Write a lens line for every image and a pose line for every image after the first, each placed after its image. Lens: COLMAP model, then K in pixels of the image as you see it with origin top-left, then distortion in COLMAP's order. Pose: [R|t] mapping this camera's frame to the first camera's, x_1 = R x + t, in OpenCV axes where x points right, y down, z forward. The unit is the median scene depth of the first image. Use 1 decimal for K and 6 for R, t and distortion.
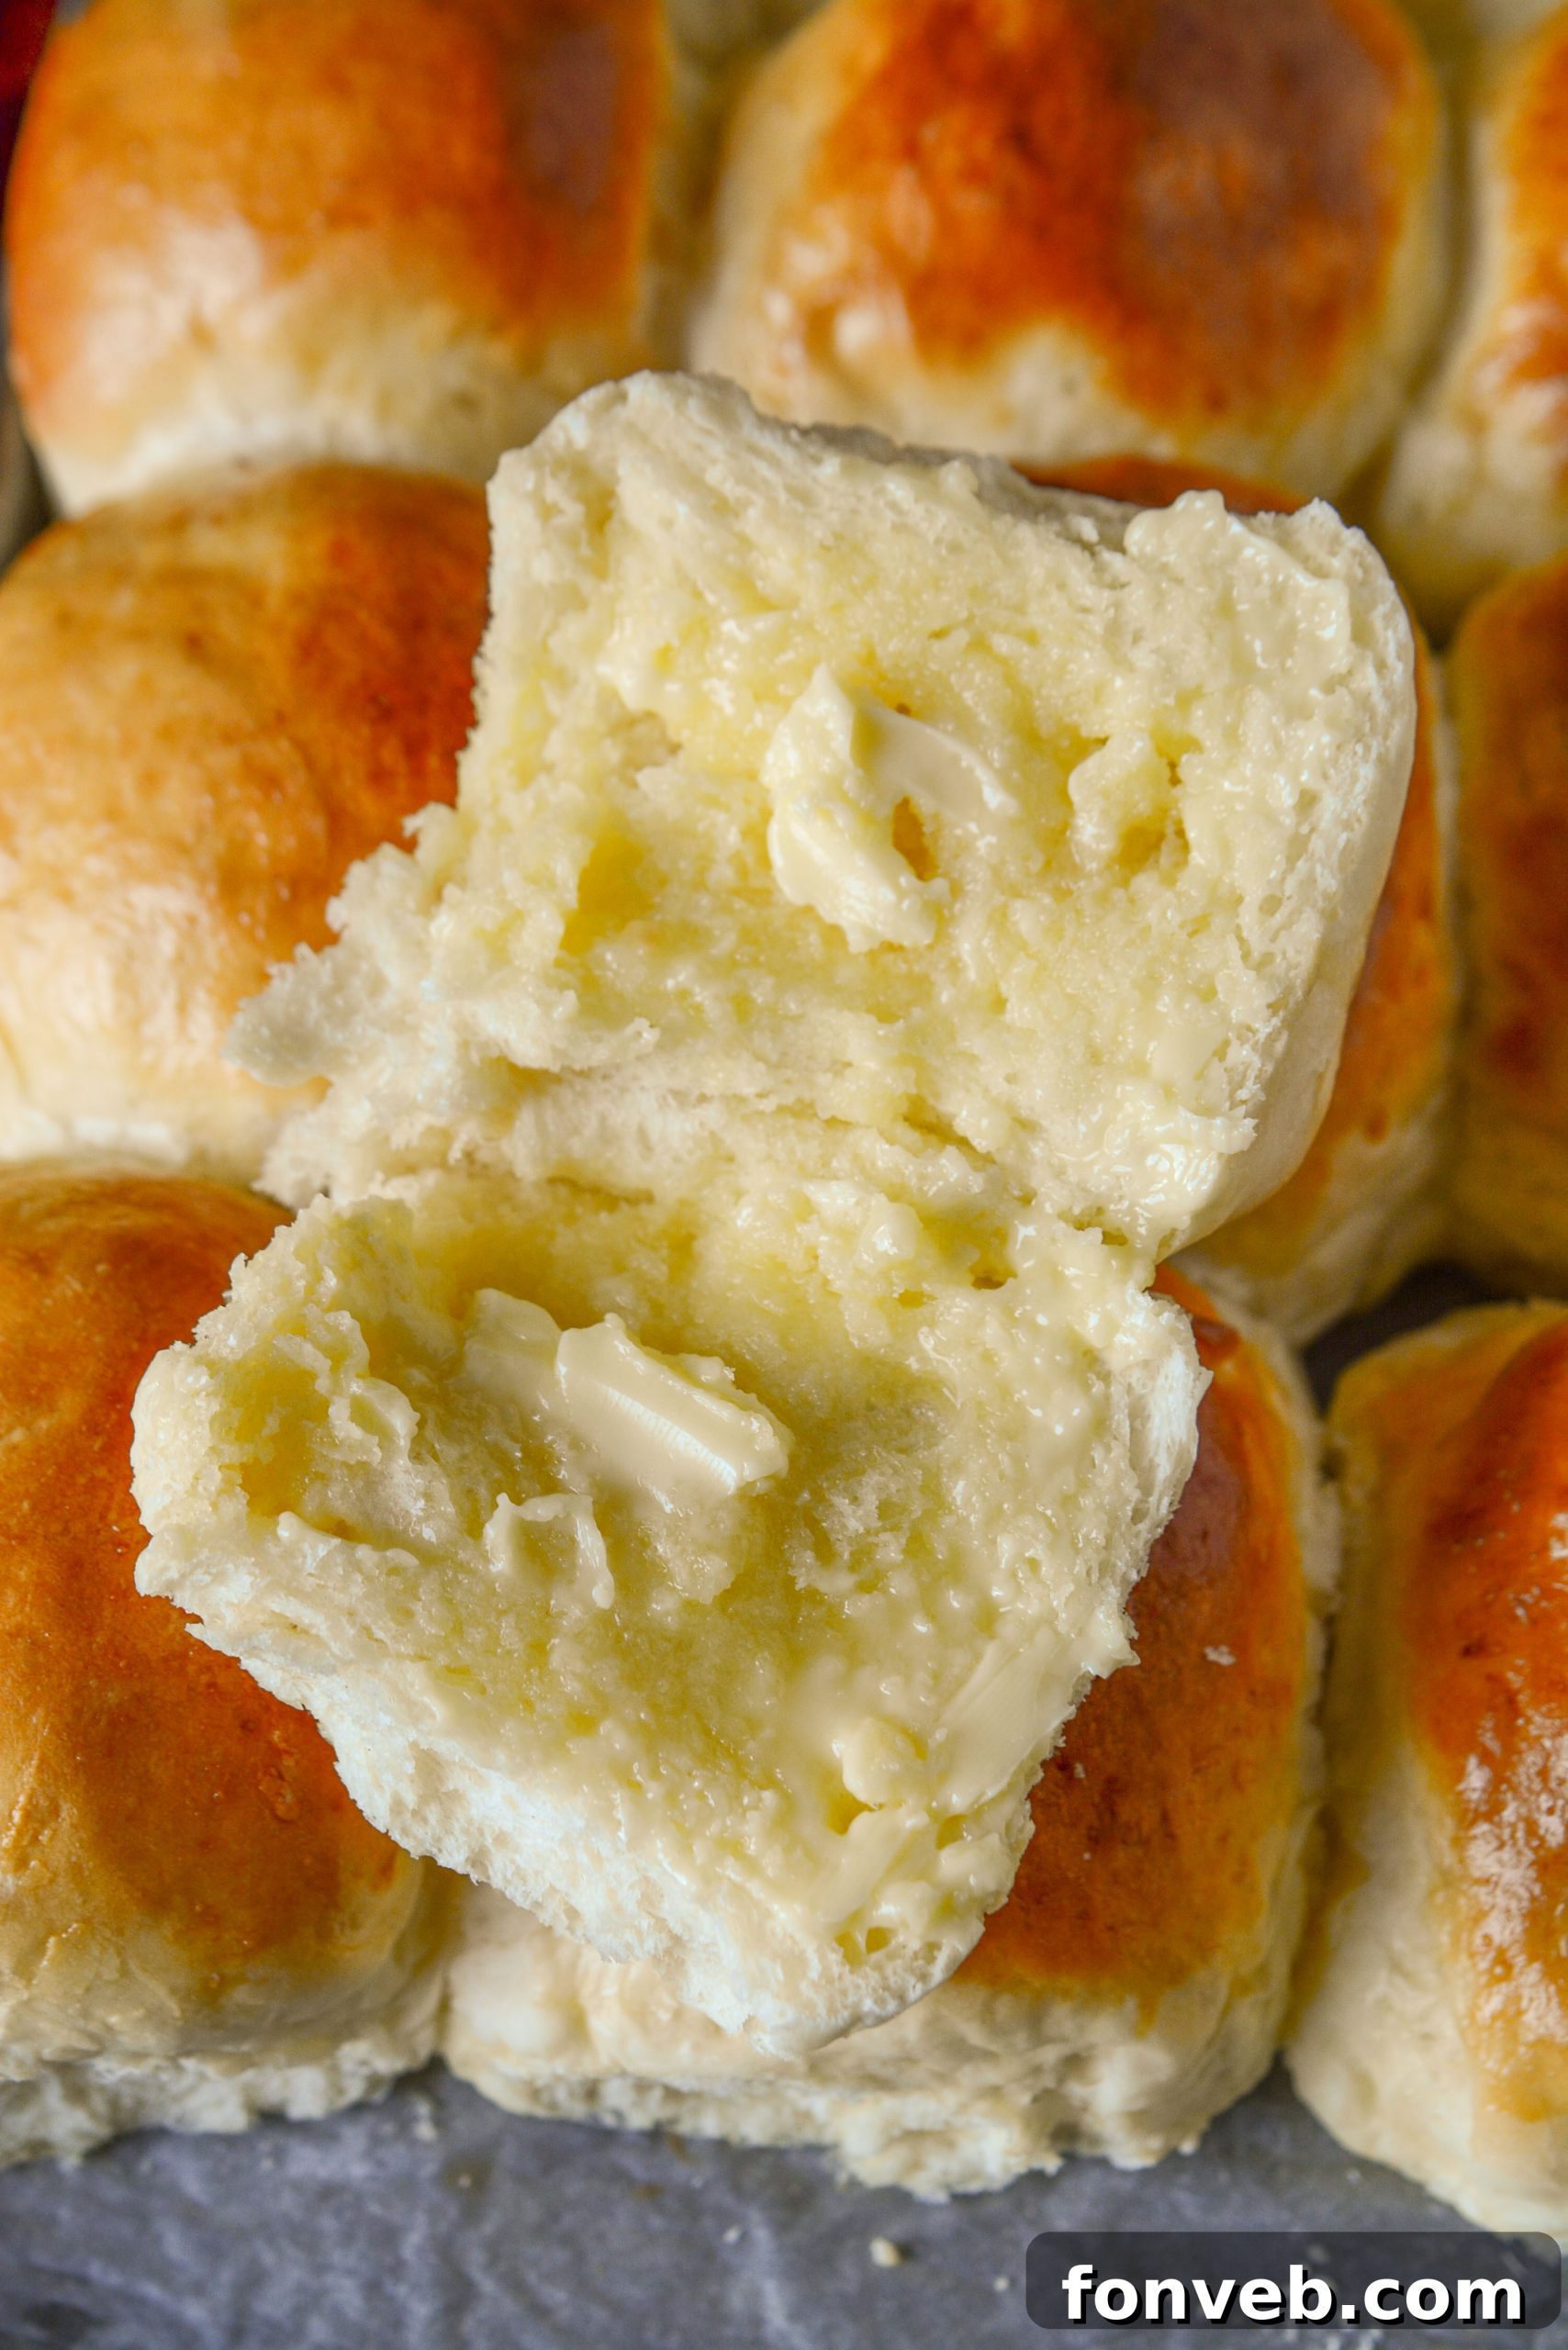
lens RADIAL K [[3782.5, 0, 784.0], [0, 3782.5, 1175.0], [0, 0, 1]] dist [-0.065259, 0.046259]
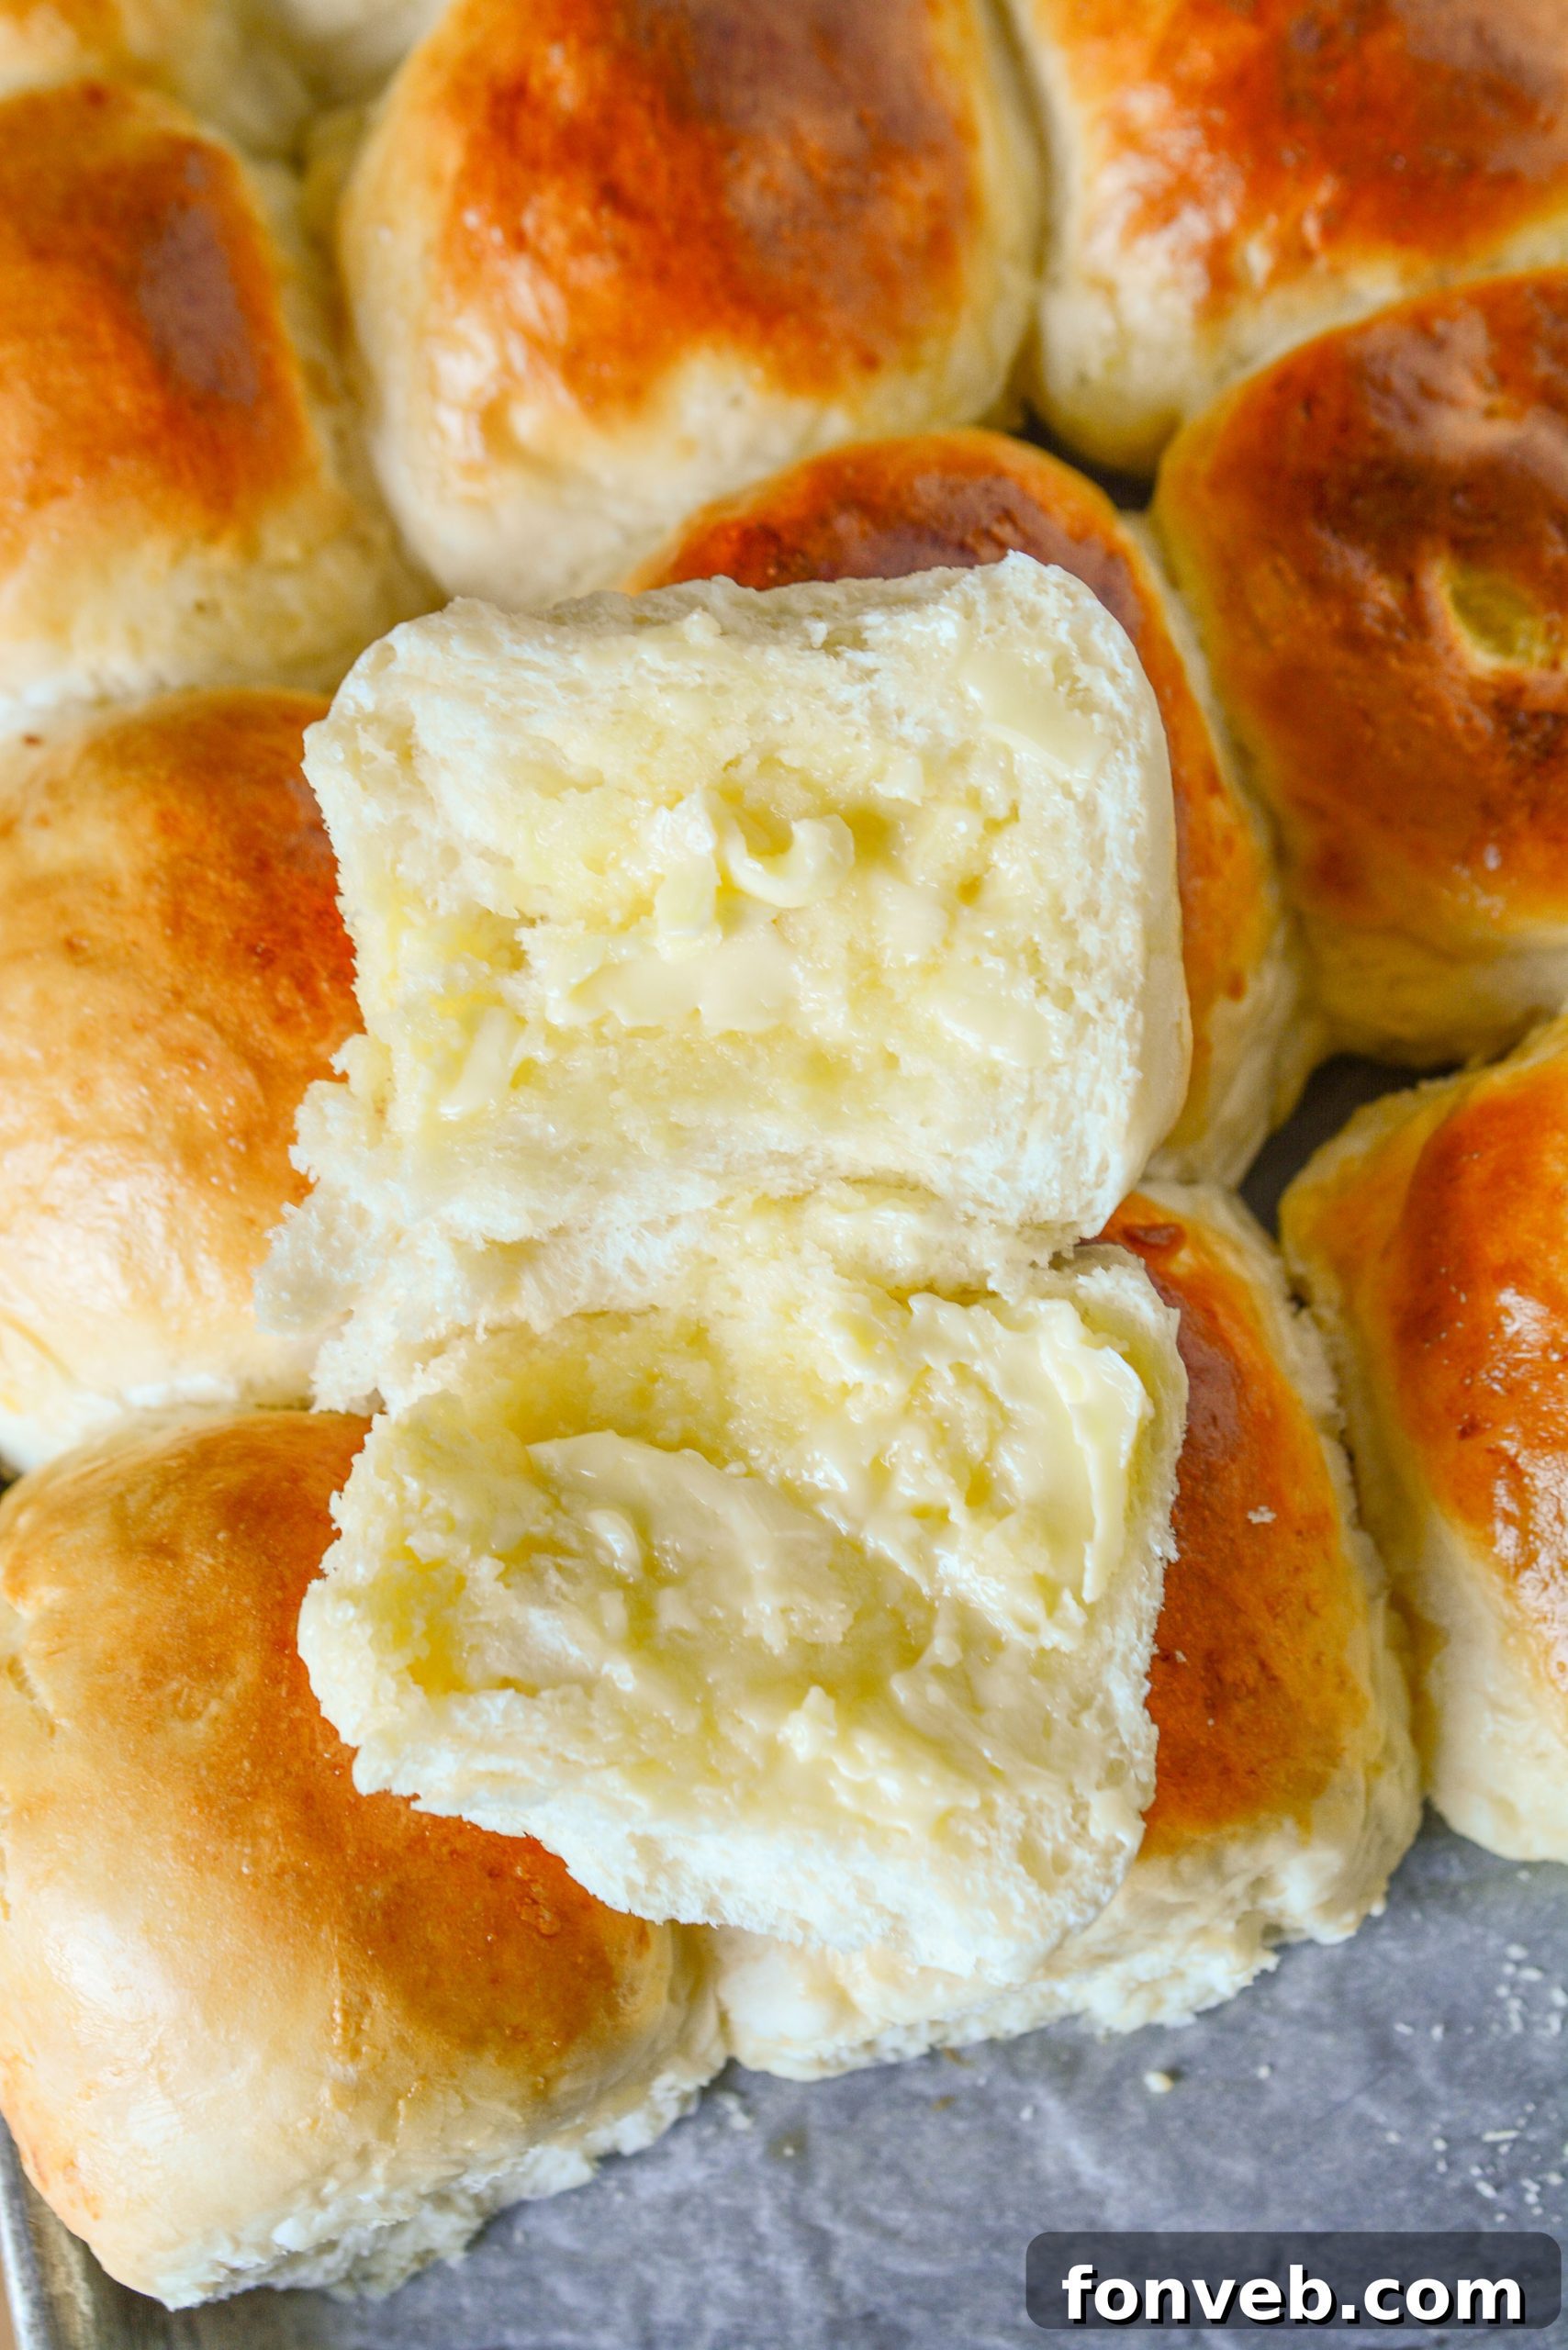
lens RADIAL K [[4633.6, 0, 784.0], [0, 4633.6, 1175.0], [0, 0, 1]] dist [-0.014605, 0.121861]
pose [[0.939213, -0.343173, 0.010563, -0.000102], [0.339662, 0.933212, 0.117242, -0.173777], [-0.050092, -0.106527, 0.993047, -0.359117]]
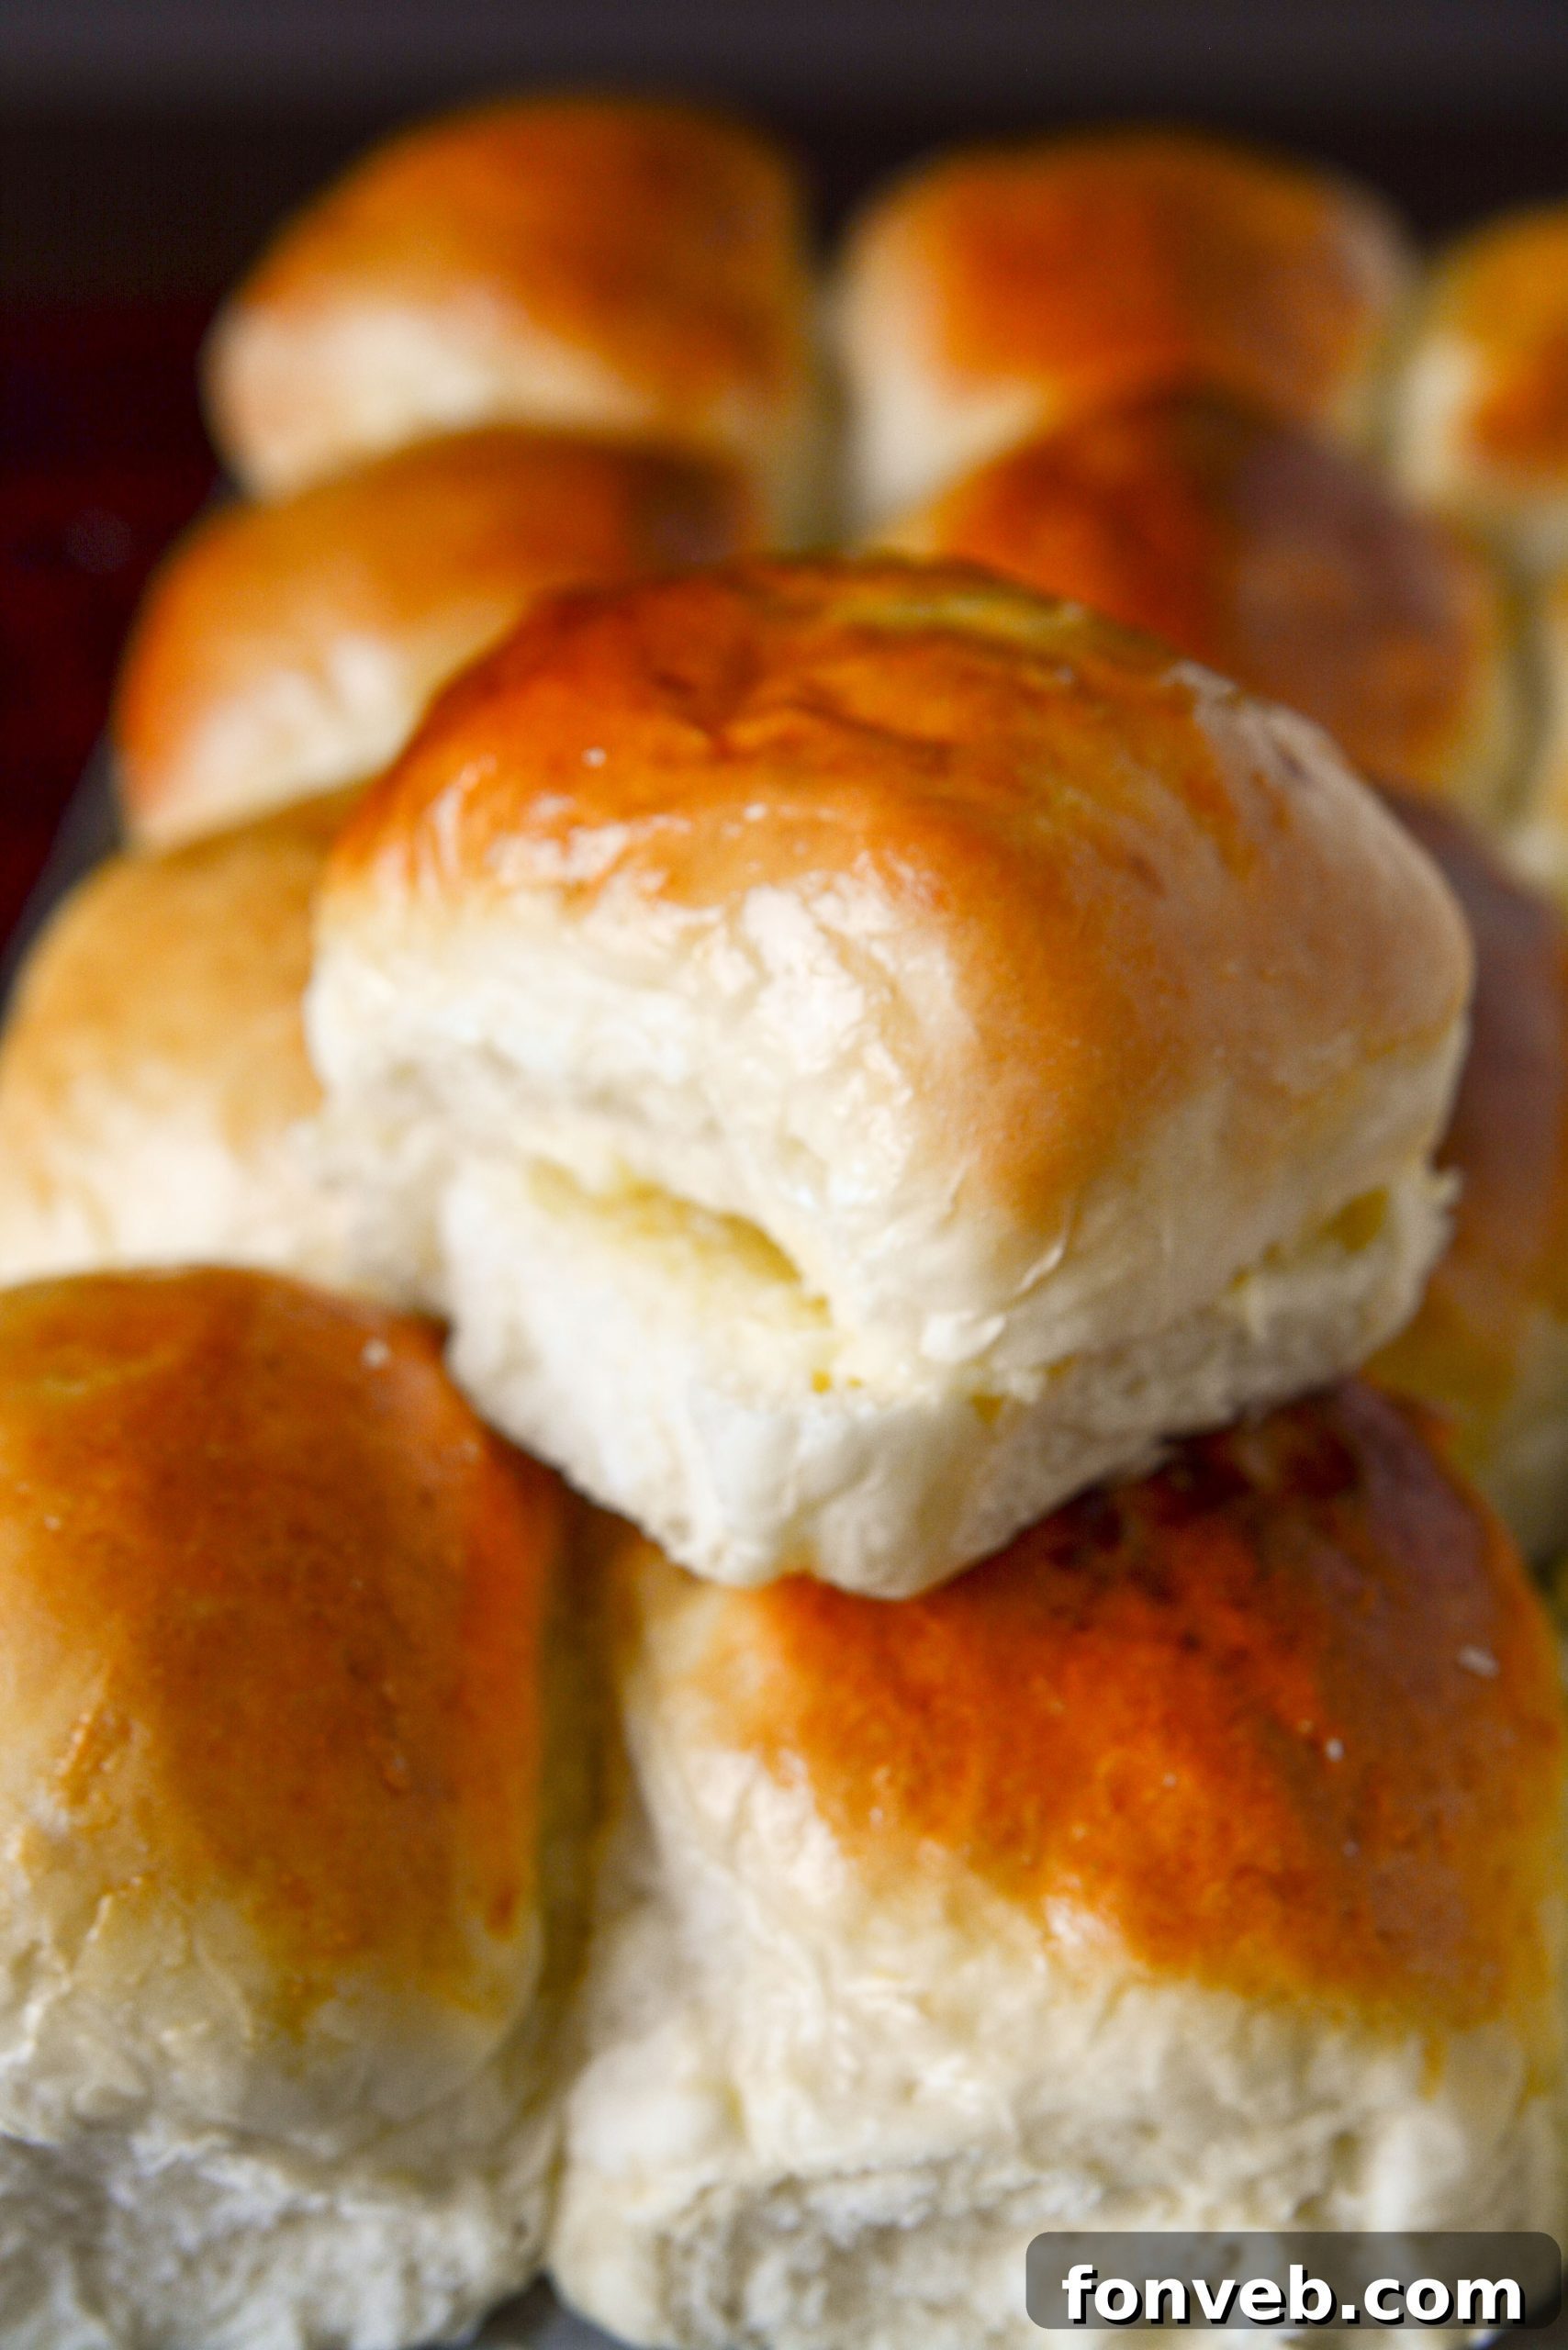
lens RADIAL K [[3669.0, 0, 791.9], [0, 3669.0, 1224.3], [0, 0, 1]] dist [-0.050338, -0.007894]
pose [[0.999621, 0.005673, 0.026932, -0.061433], [0.006826, 0.896848, -0.442286, 0.384725], [-0.026663, 0.442302, 0.896470, 0.197983]]
